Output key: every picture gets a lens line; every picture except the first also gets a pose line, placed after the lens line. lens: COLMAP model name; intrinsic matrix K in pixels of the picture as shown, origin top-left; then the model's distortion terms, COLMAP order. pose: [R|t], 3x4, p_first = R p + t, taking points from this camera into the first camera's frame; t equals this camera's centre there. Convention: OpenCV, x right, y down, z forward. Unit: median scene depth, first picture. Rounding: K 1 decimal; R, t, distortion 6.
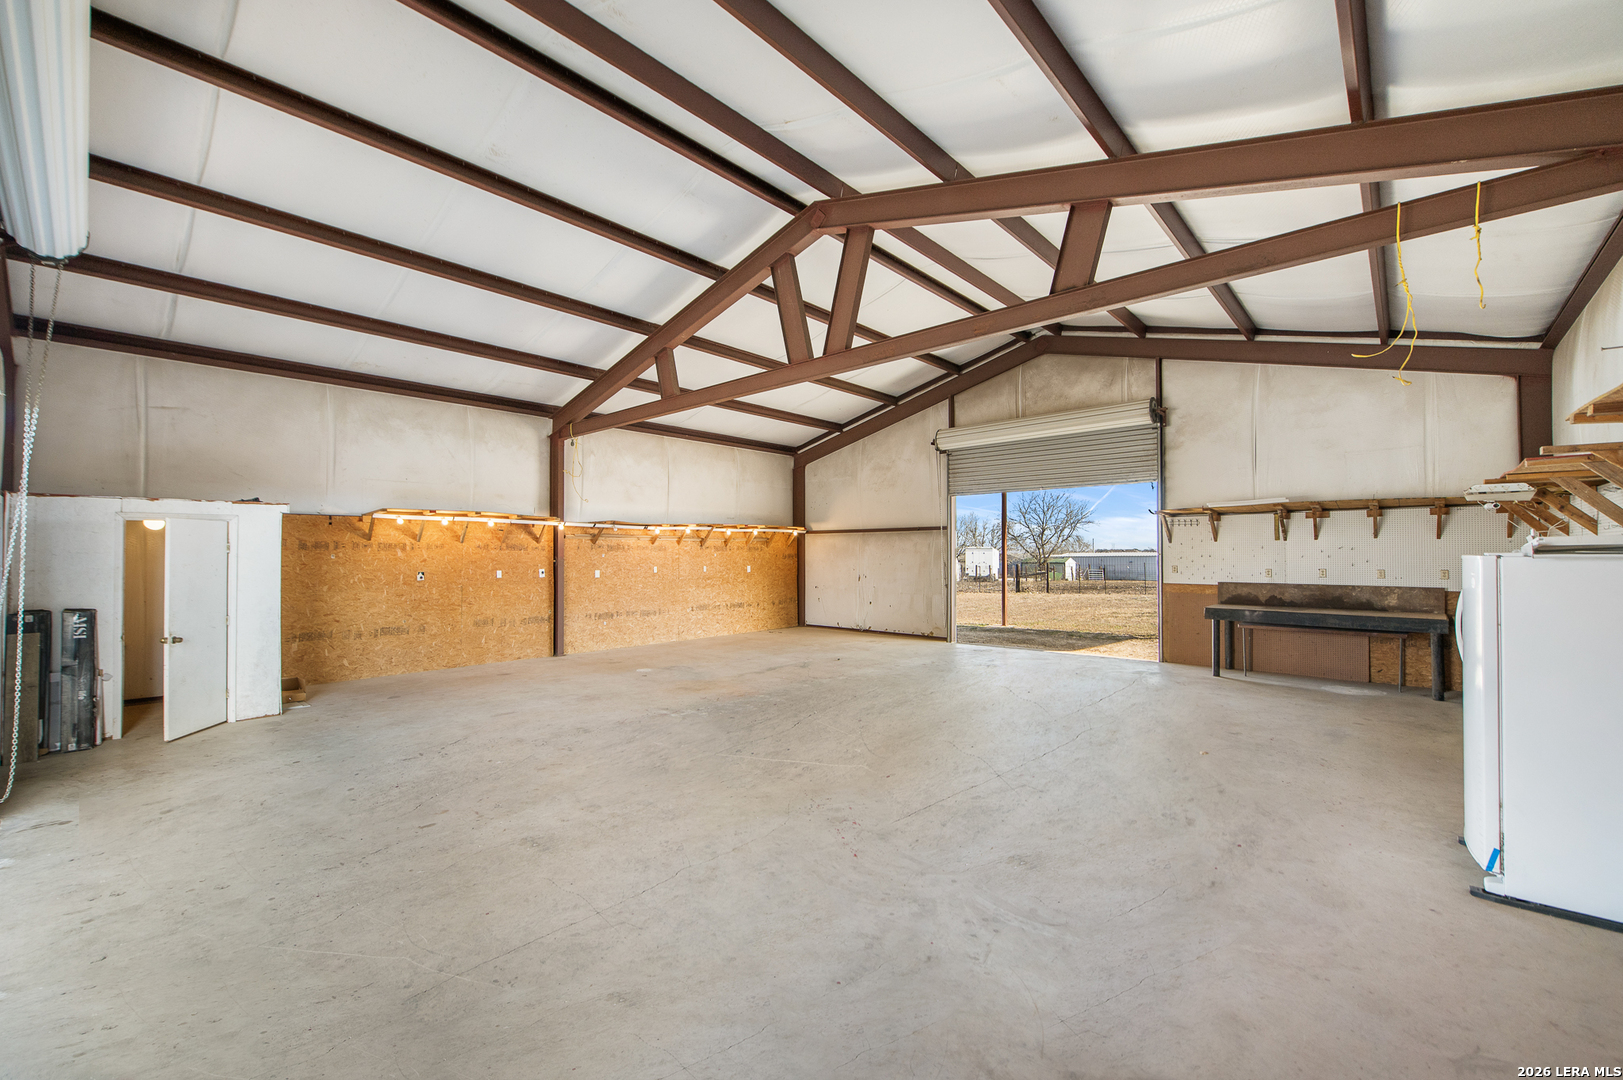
lens RADIAL K [[656.3, 0, 788.9], [0, 656.3, 546.0], [0, 0, 1]] dist [-0.006507, -0.001318]
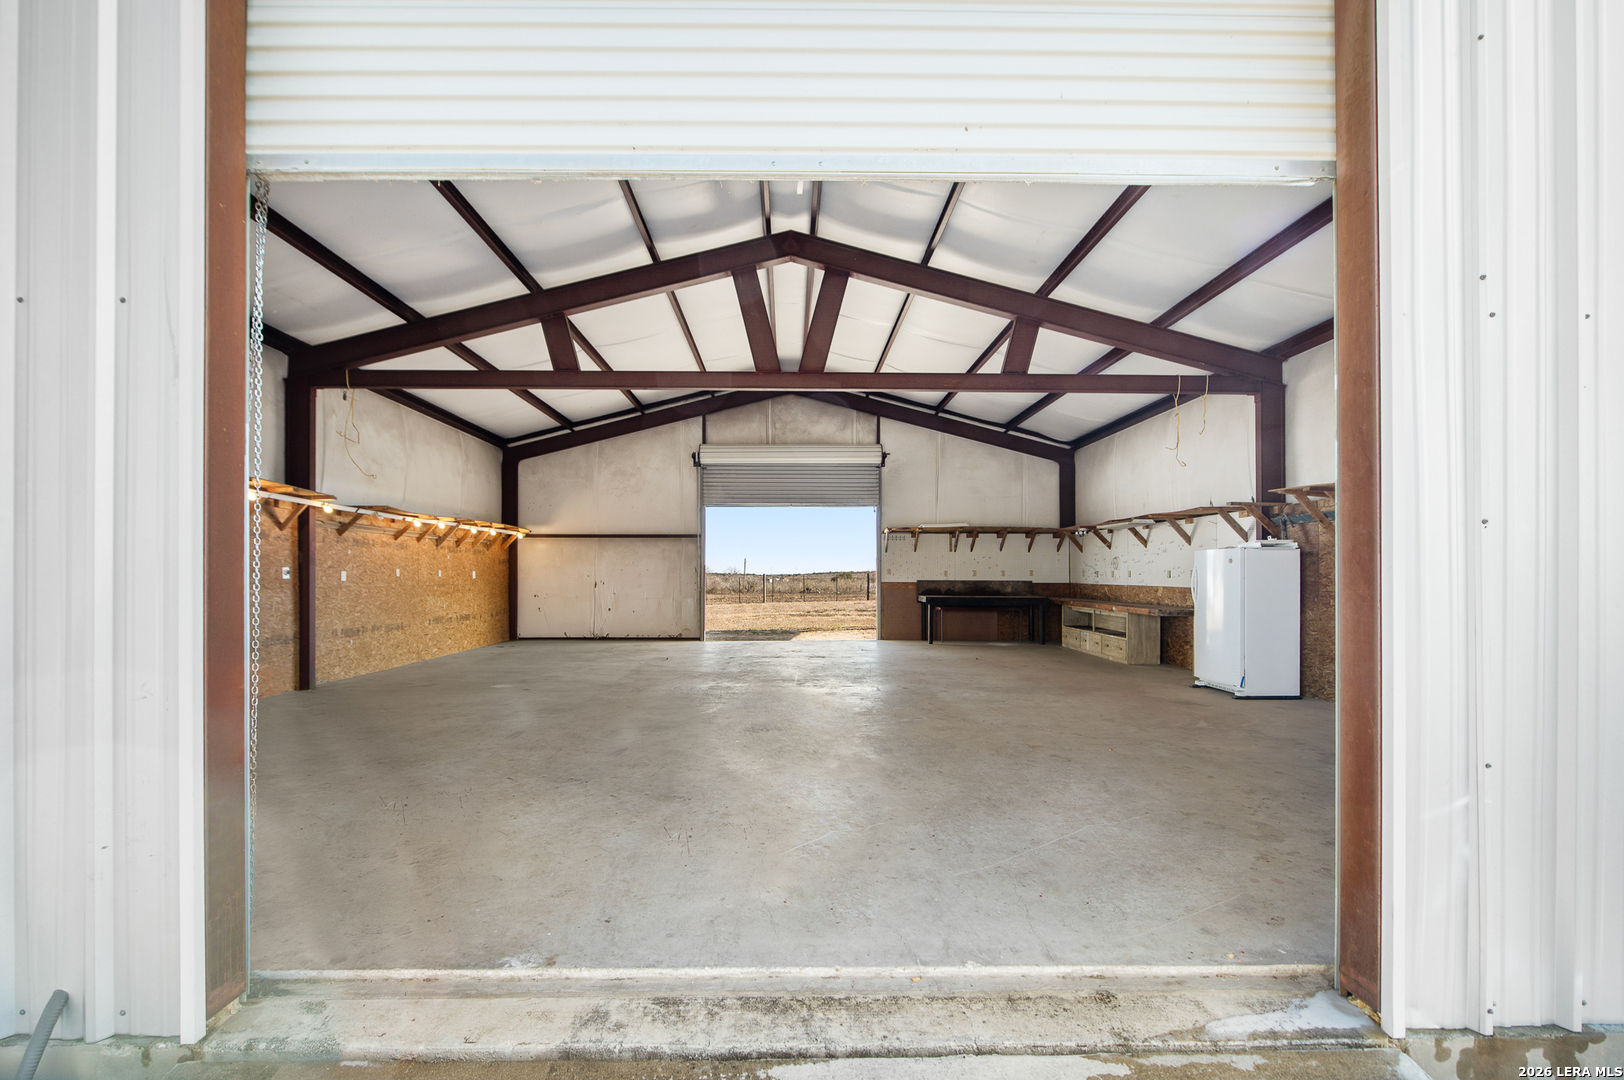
lens RADIAL K [[656.7, 0, 811.4], [0, 656.7, 571.3], [0, 0, 1]] dist [-0.006507, -0.001318]
pose [[0.727962, 0.006154, 0.685590, -0.469174], [-0.011722, 0.999925, 0.003471, 0.031701], [-0.685517, -0.010564, 0.727980, 0.108044]]
